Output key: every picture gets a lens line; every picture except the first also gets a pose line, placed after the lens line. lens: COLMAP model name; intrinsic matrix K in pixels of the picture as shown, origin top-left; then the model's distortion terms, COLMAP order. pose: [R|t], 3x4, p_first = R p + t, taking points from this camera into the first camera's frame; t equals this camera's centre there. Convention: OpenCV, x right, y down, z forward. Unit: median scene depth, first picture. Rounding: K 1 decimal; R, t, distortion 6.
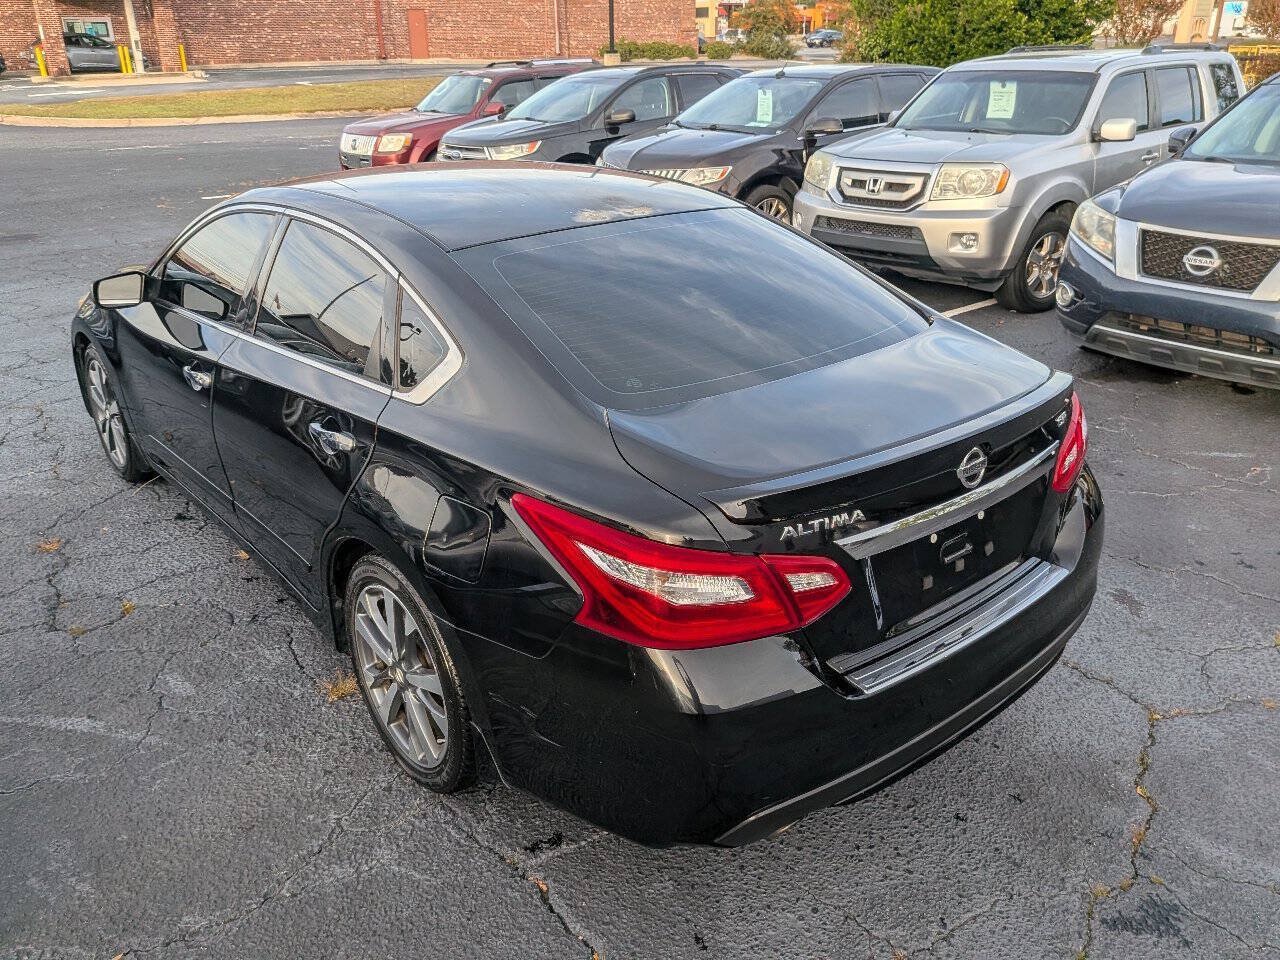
lens RADIAL K [[1001.3, 0, 639.3], [0, 1001.3, 466.5], [0, 0, 1]] dist [0.017290, -0.039525]
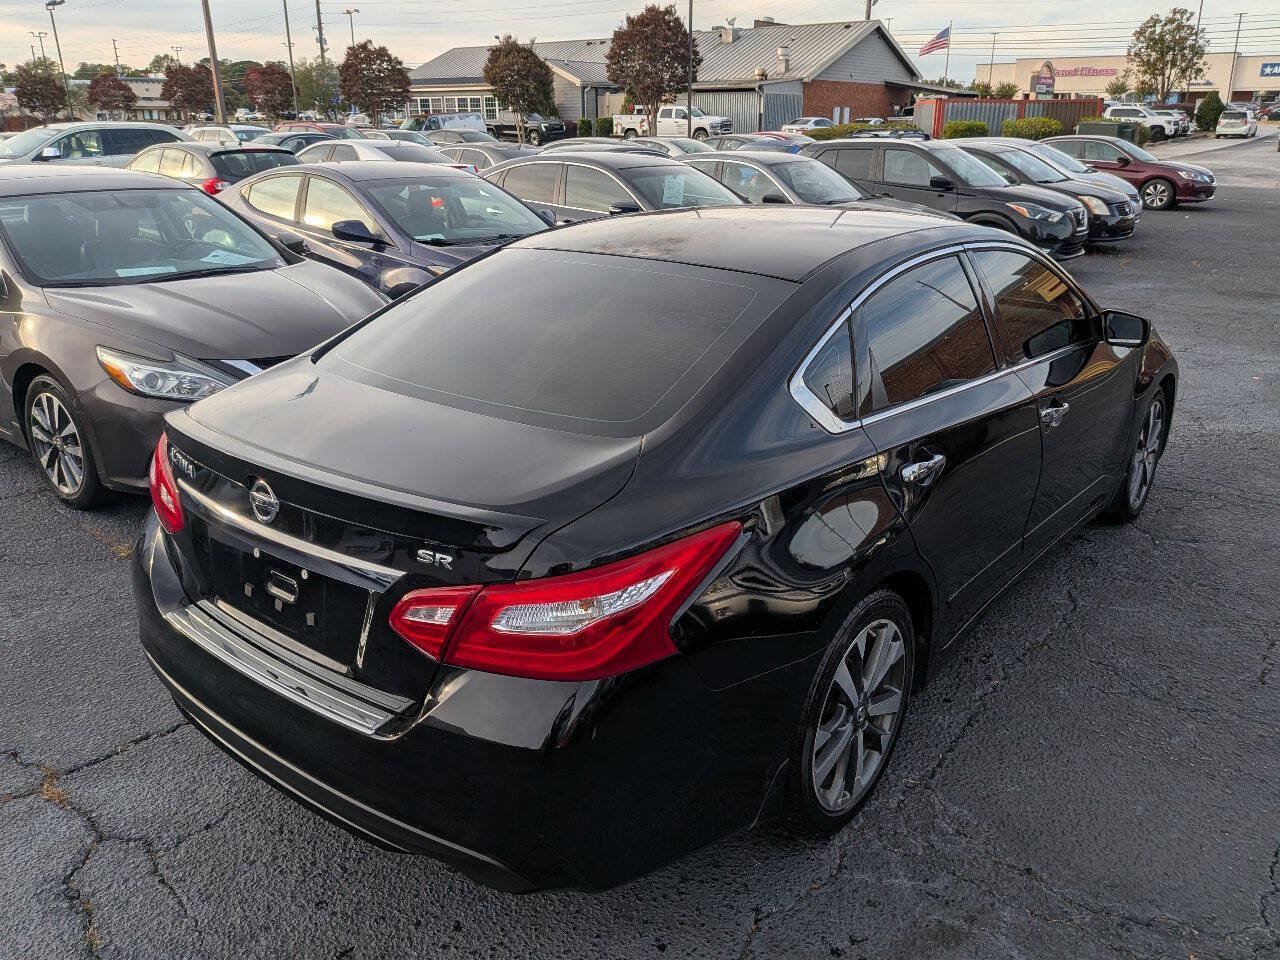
lens RADIAL K [[1010.0, 0, 657.7], [0, 1010.0, 482.1], [0, 0, 1]] dist [-0.003946, -0.009612]
pose [[0.207531, 0.337616, -0.918121, 1.031210], [-0.381102, 0.892305, 0.241978, -0.314346], [0.900940, 0.299680, 0.313847, 0.818305]]
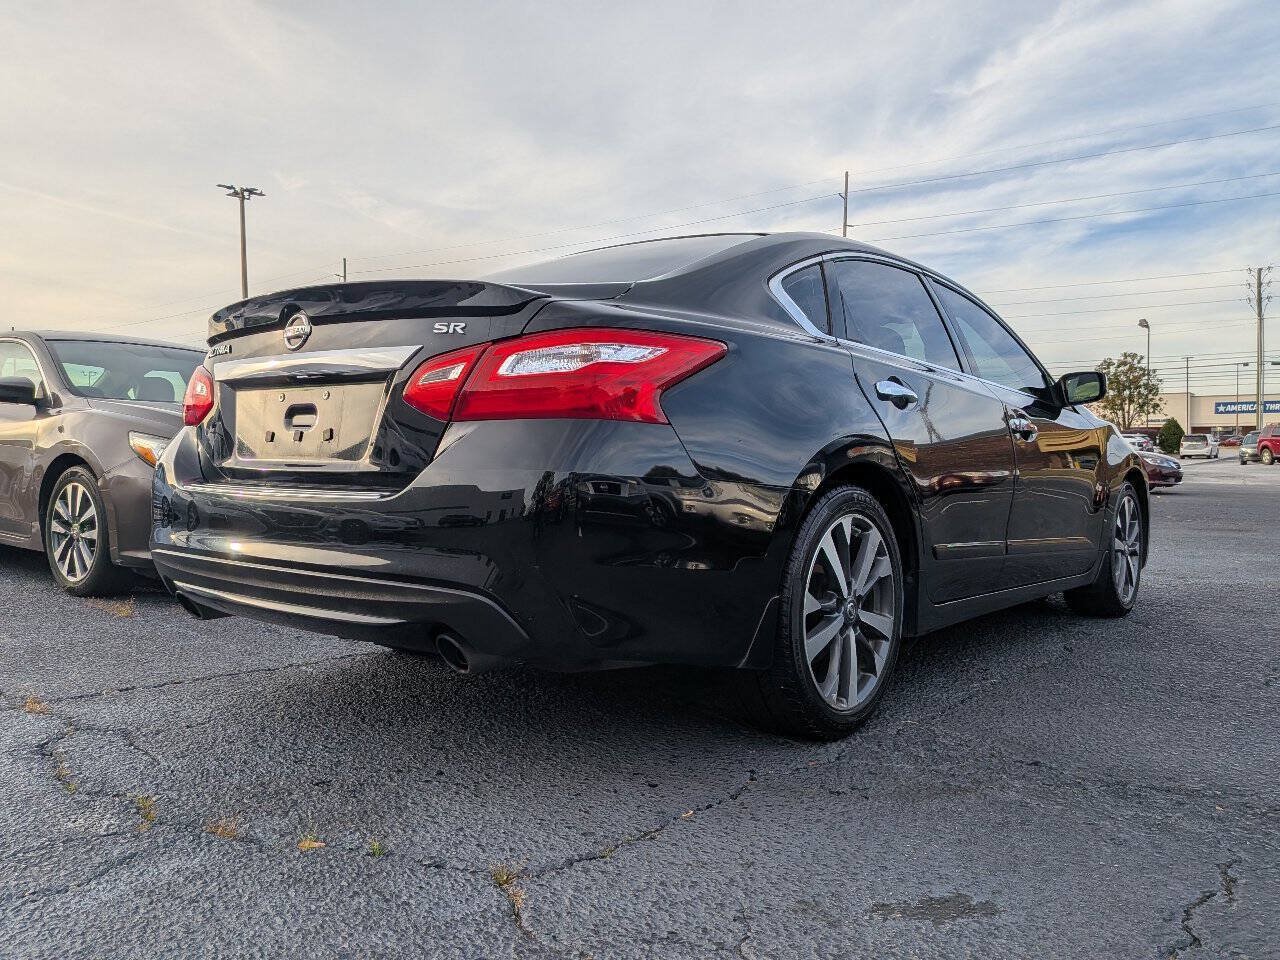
lens RADIAL K [[1000.0, 0, 638.2], [0, 1000.0, 479.6], [0, 0, 1]] dist [0.039537, -0.070758]
pose [[0.194423, 0.033185, -0.980356, 1.161885], [-0.387441, 0.920763, -0.045669, 0.042974], [0.901160, 0.388709, 0.191874, 0.939954]]
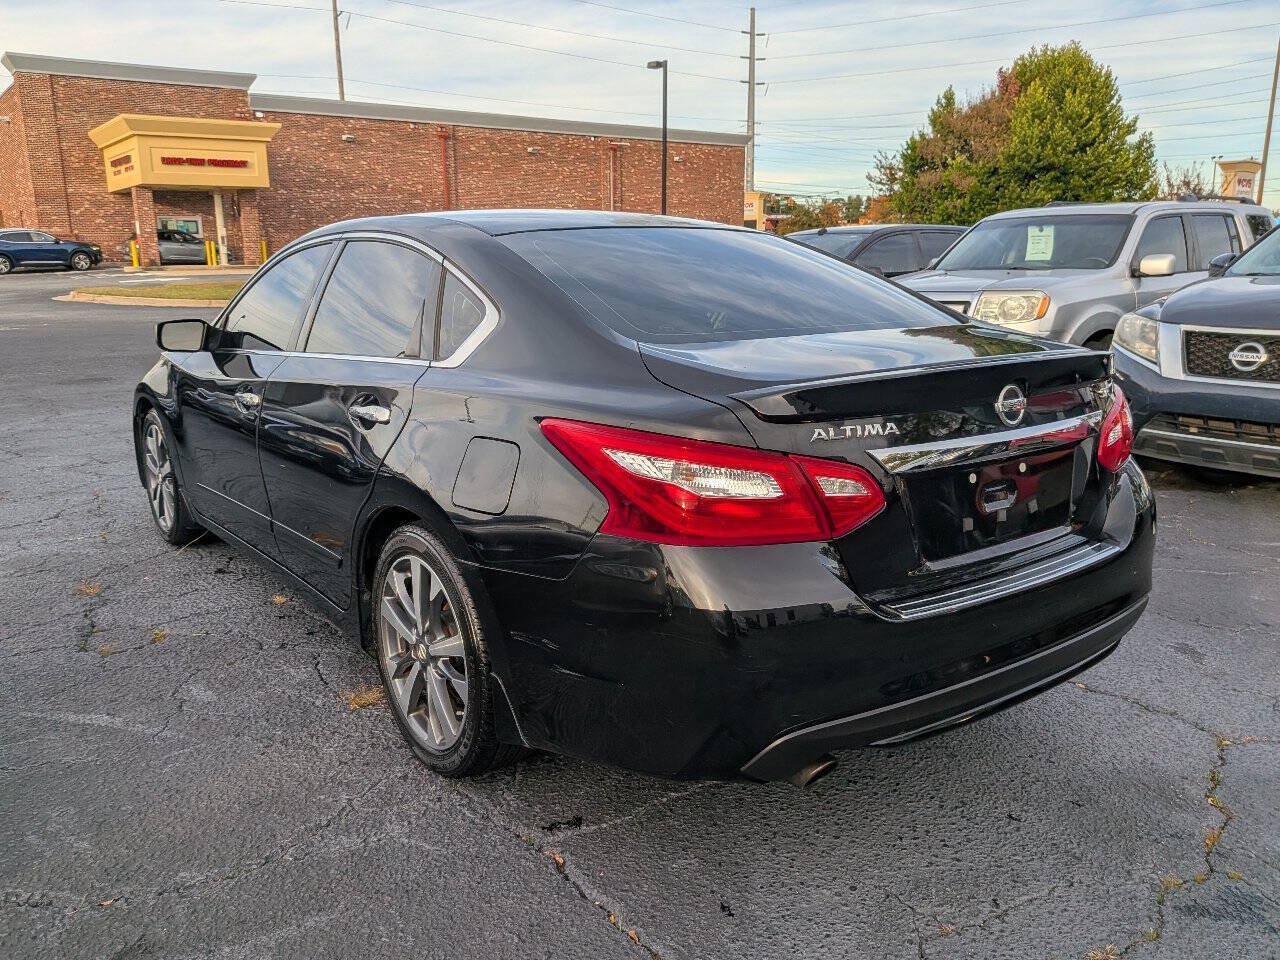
lens RADIAL K [[999.0, 0, 633.9], [0, 999.0, 501.3], [0, 0, 1]] dist [0.029673, -0.059587]
pose [[0.998475, 0.017440, -0.052386, 0.014231], [-0.025452, 0.987366, -0.156399, 0.202334], [0.048997, 0.157494, 0.986304, 0.026264]]
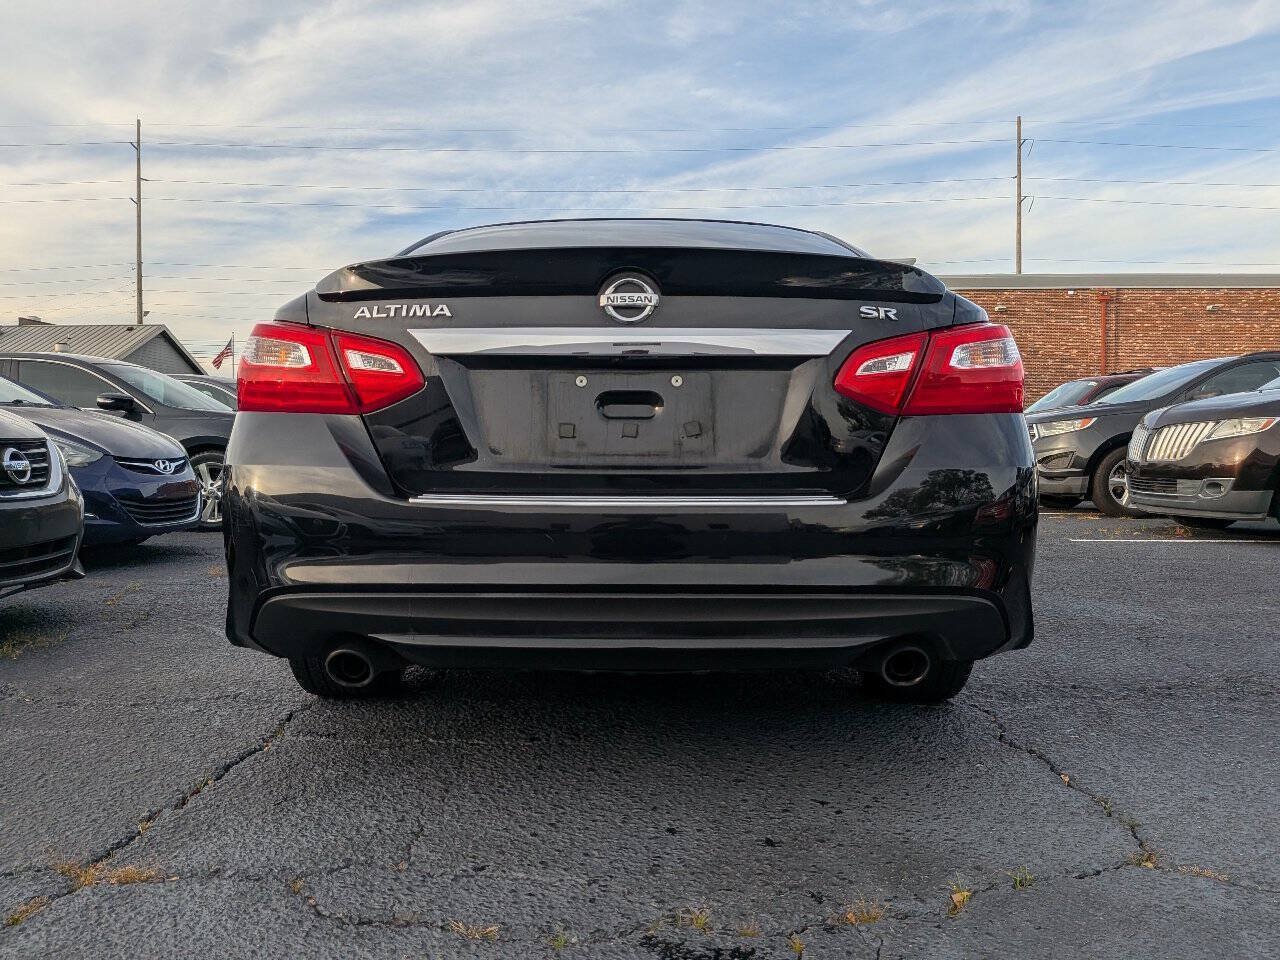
lens RADIAL K [[996.3, 0, 635.0], [0, 996.3, 477.8], [0, 0, 1]] dist [0.055433, -0.097032]
pose [[0.764300, 0.035709, -0.643871, 0.706795], [-0.254274, 0.934256, -0.250020, 0.281411], [0.592613, 0.354810, 0.723132, 0.350005]]
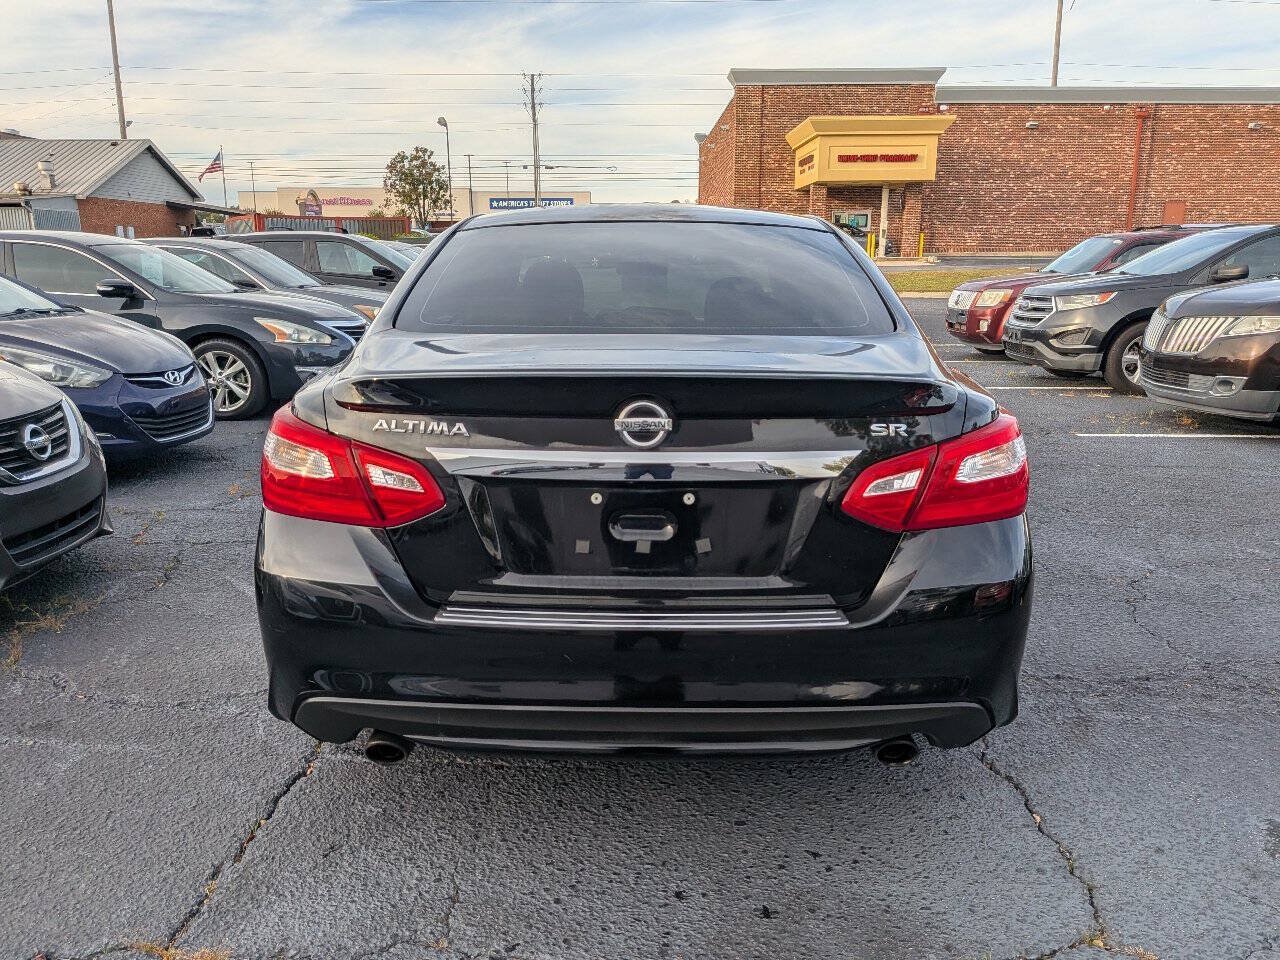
lens RADIAL K [[995.5, 0, 638.5], [0, 995.5, 508.8], [0, 0, 1]] dist [0.058937, -0.100033]
pose [[0.761259, 0.171803, -0.625274, 0.700296], [-0.258295, 0.964804, -0.049375, 0.091563], [0.594784, 0.199092, 0.778841, 0.269252]]
